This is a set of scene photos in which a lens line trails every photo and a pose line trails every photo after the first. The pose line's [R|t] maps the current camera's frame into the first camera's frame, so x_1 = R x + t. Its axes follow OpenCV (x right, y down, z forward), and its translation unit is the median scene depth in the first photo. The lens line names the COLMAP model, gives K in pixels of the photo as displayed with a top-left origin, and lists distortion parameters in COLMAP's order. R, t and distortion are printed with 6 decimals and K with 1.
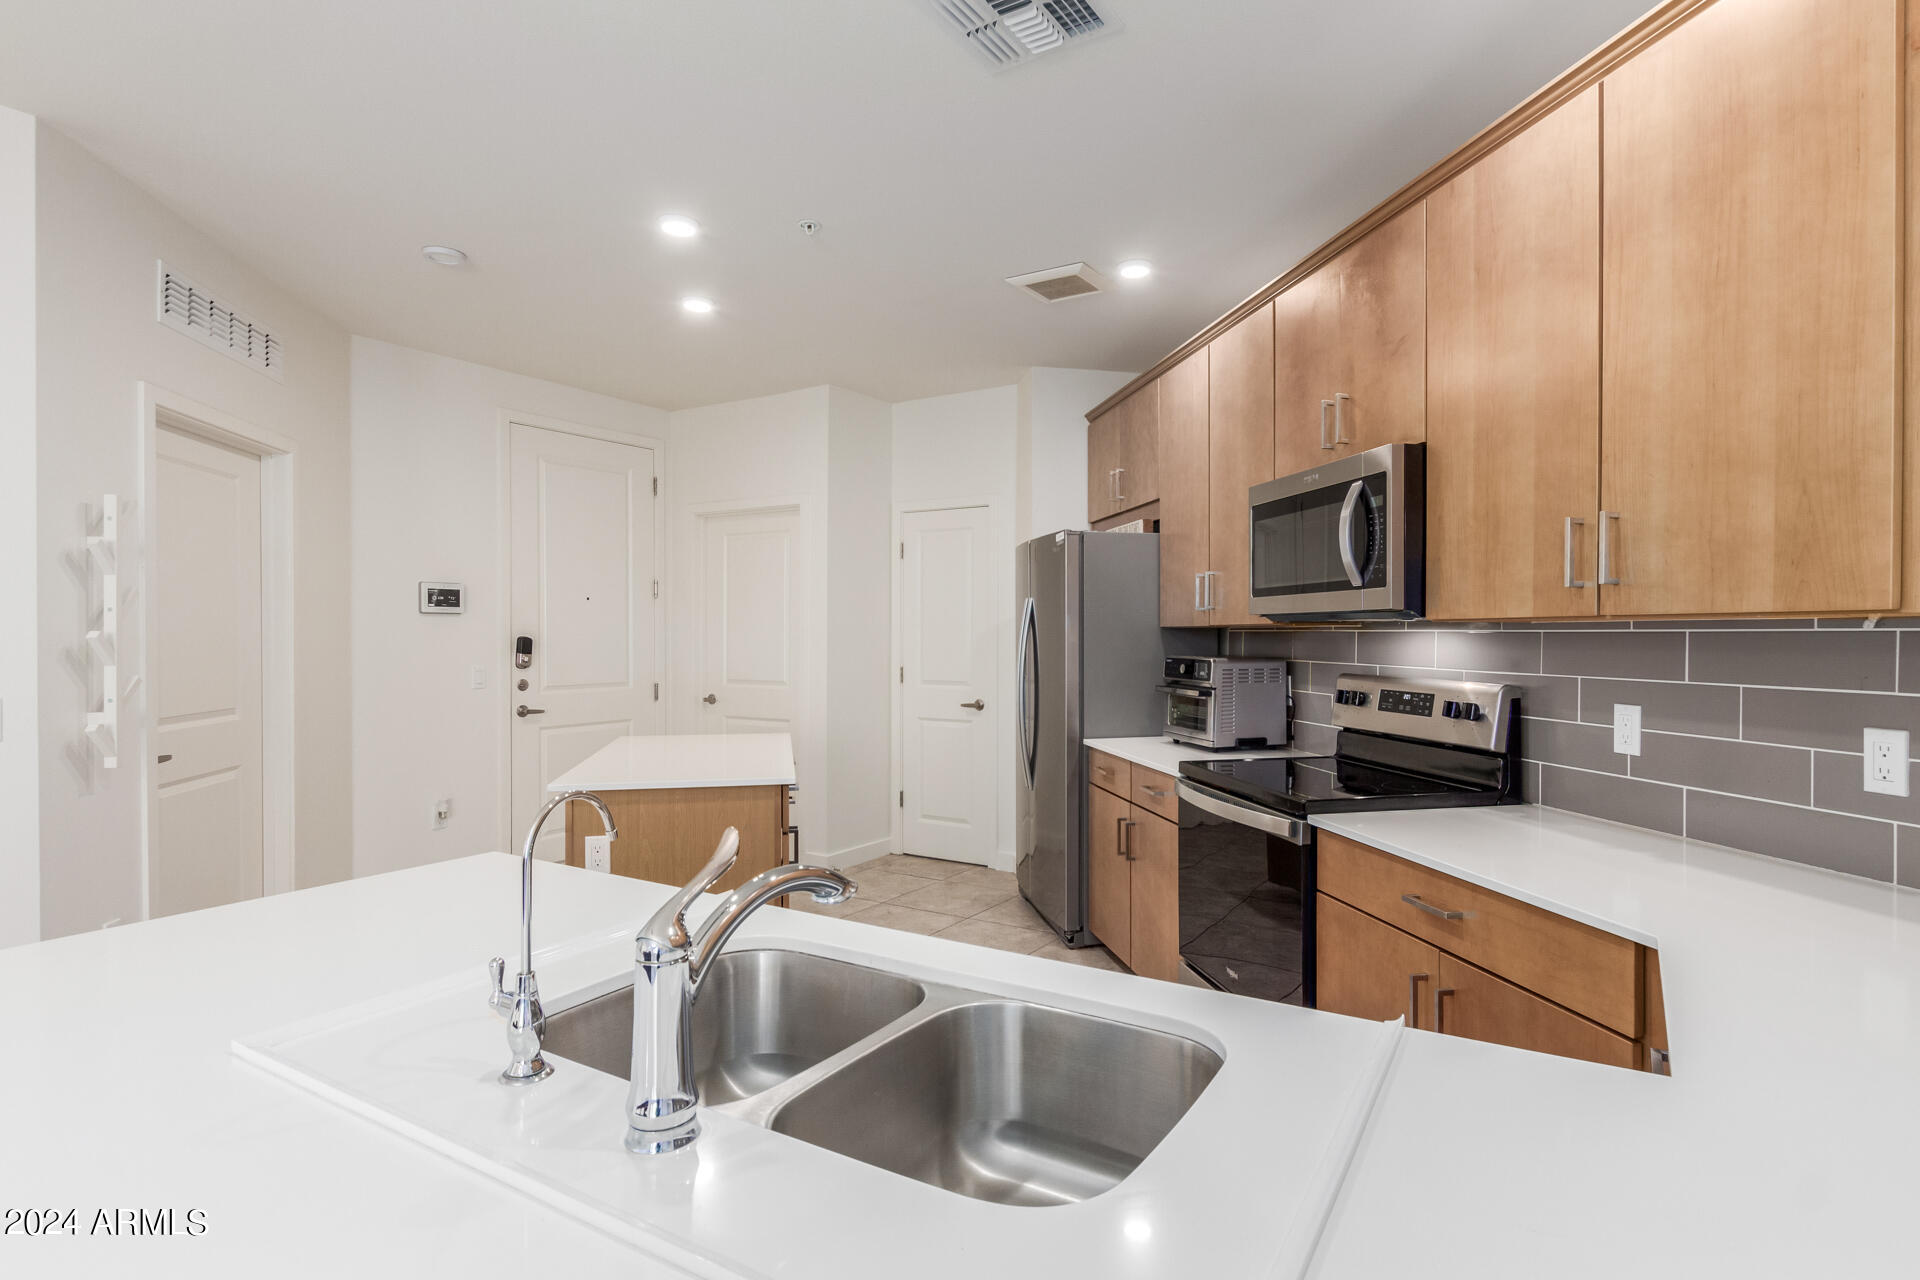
lens RADIAL K [[977.4, 0, 1022.9], [0, 977.4, 637.3], [0, 0, 1]] dist [-0.001233, 0.001766]
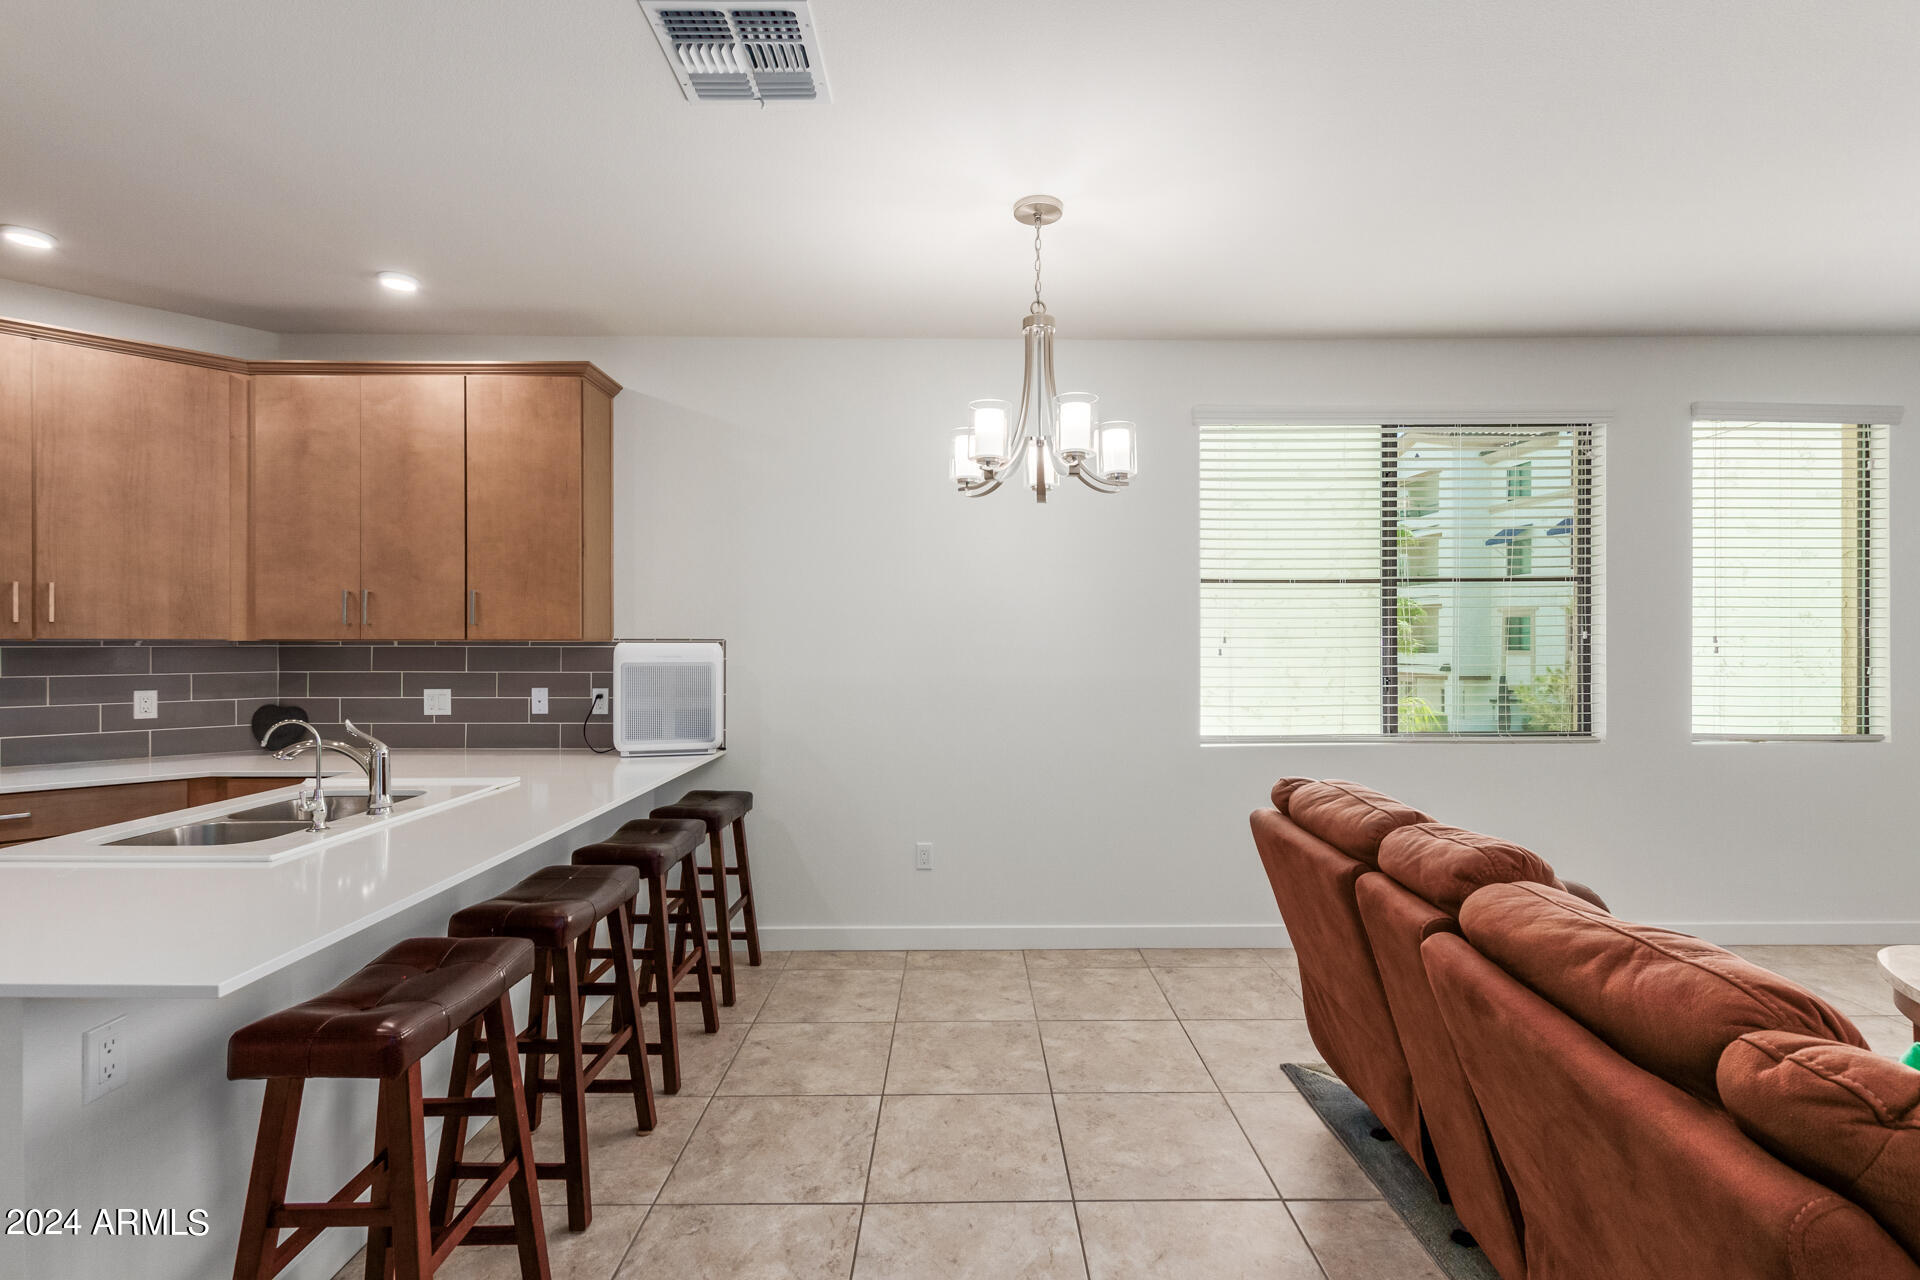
lens RADIAL K [[878.3, 0, 970.5], [0, 878.3, 643.8], [0, 0, 1]] dist [0.010262, -0.005965]
pose [[-0.517924, -0.002249, 0.855424, -1.009164], [0.002466, 0.999988, 0.004122, -0.009797], [-0.855423, 0.004244, -0.517912, 0.226310]]
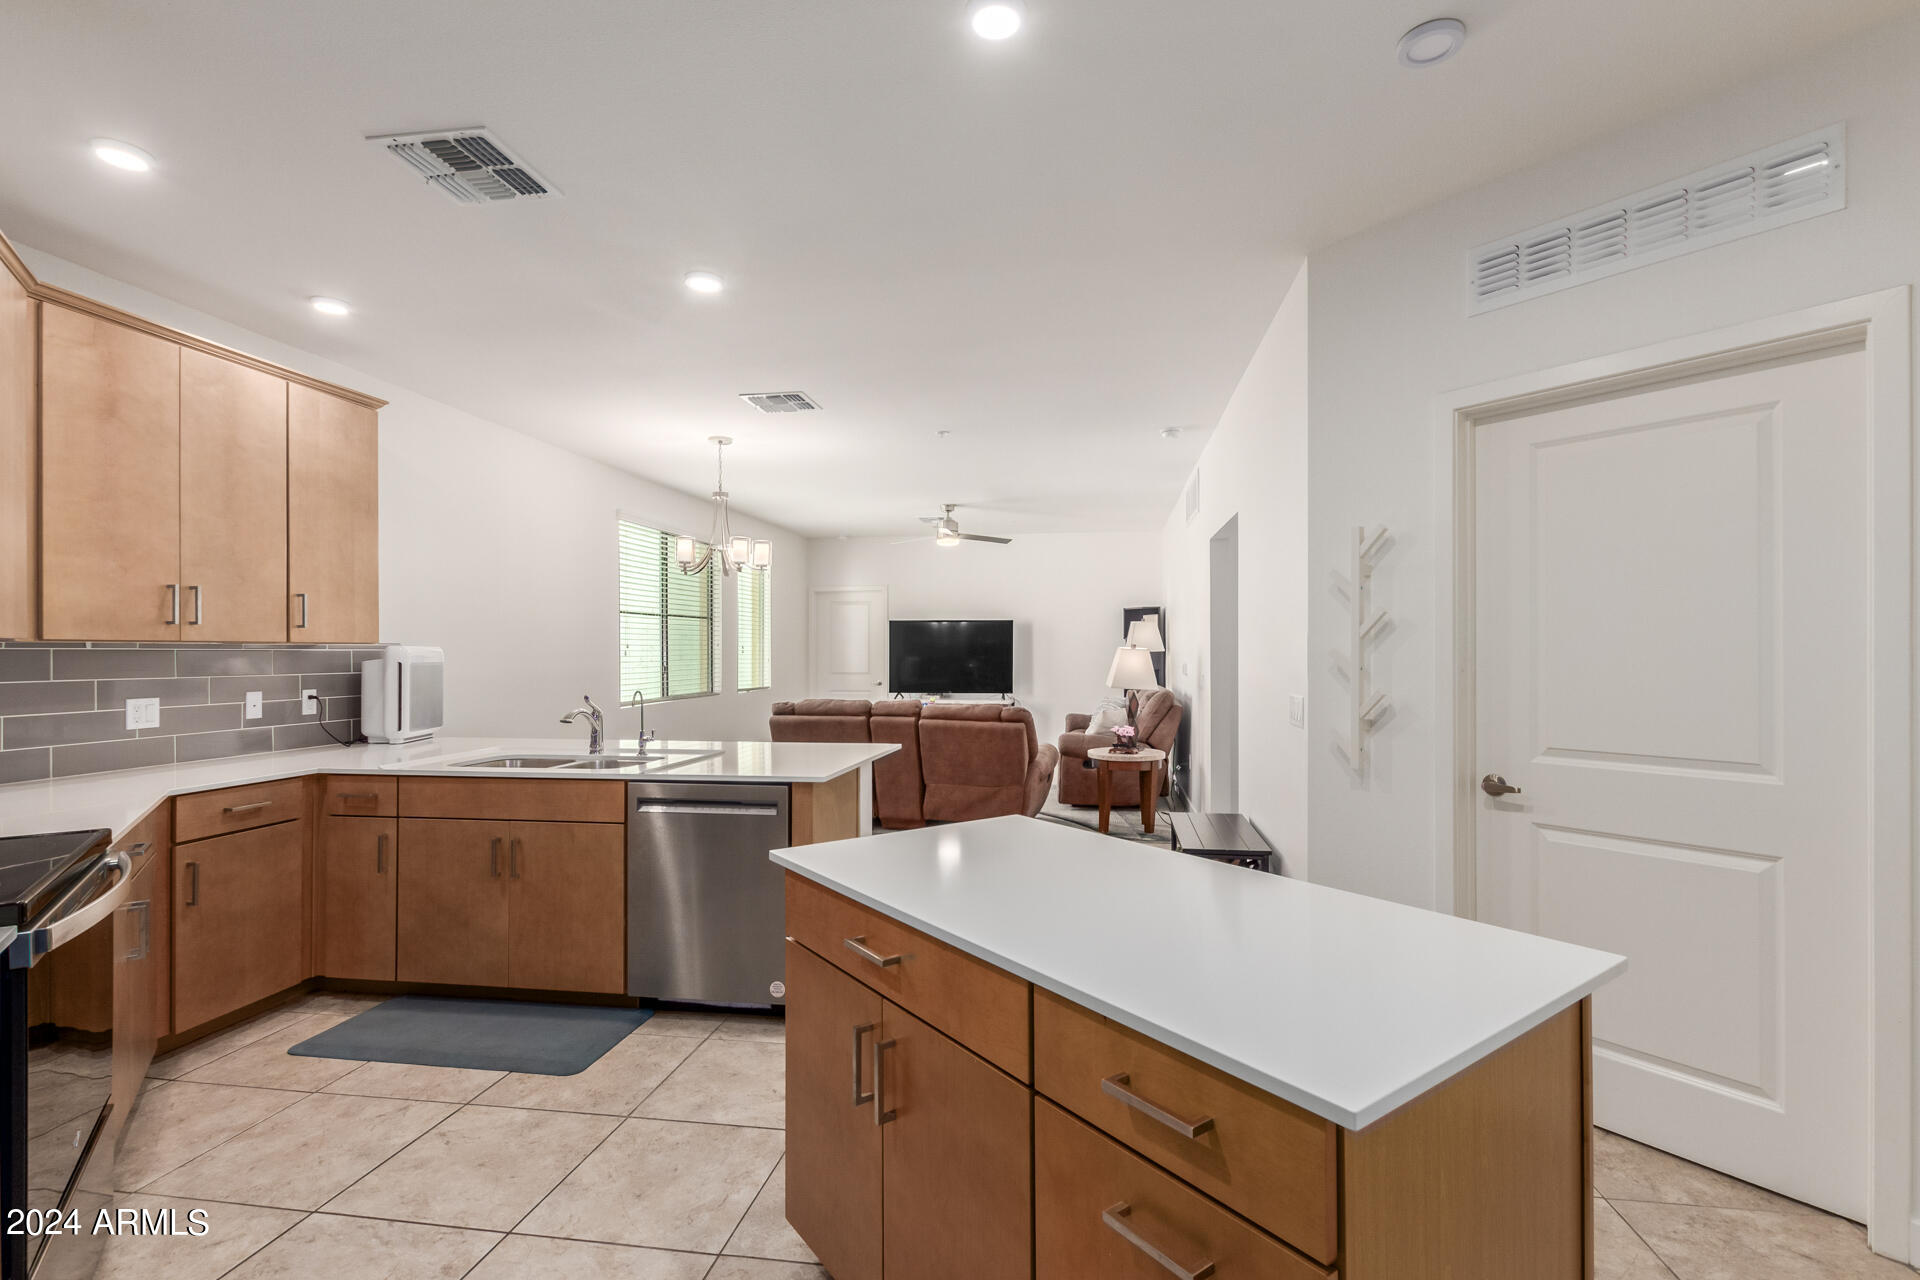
lens RADIAL K [[878.3, 0, 967.5], [0, 878.3, 649.7], [0, 0, 1]] dist [0.010262, -0.005965]
pose [[-0.927216, 0.000001, -0.374526, -0.117571], [-0.000667, 0.999998, 0.001652, -0.004883], [0.374526, 0.001781, -0.927215, 1.557218]]
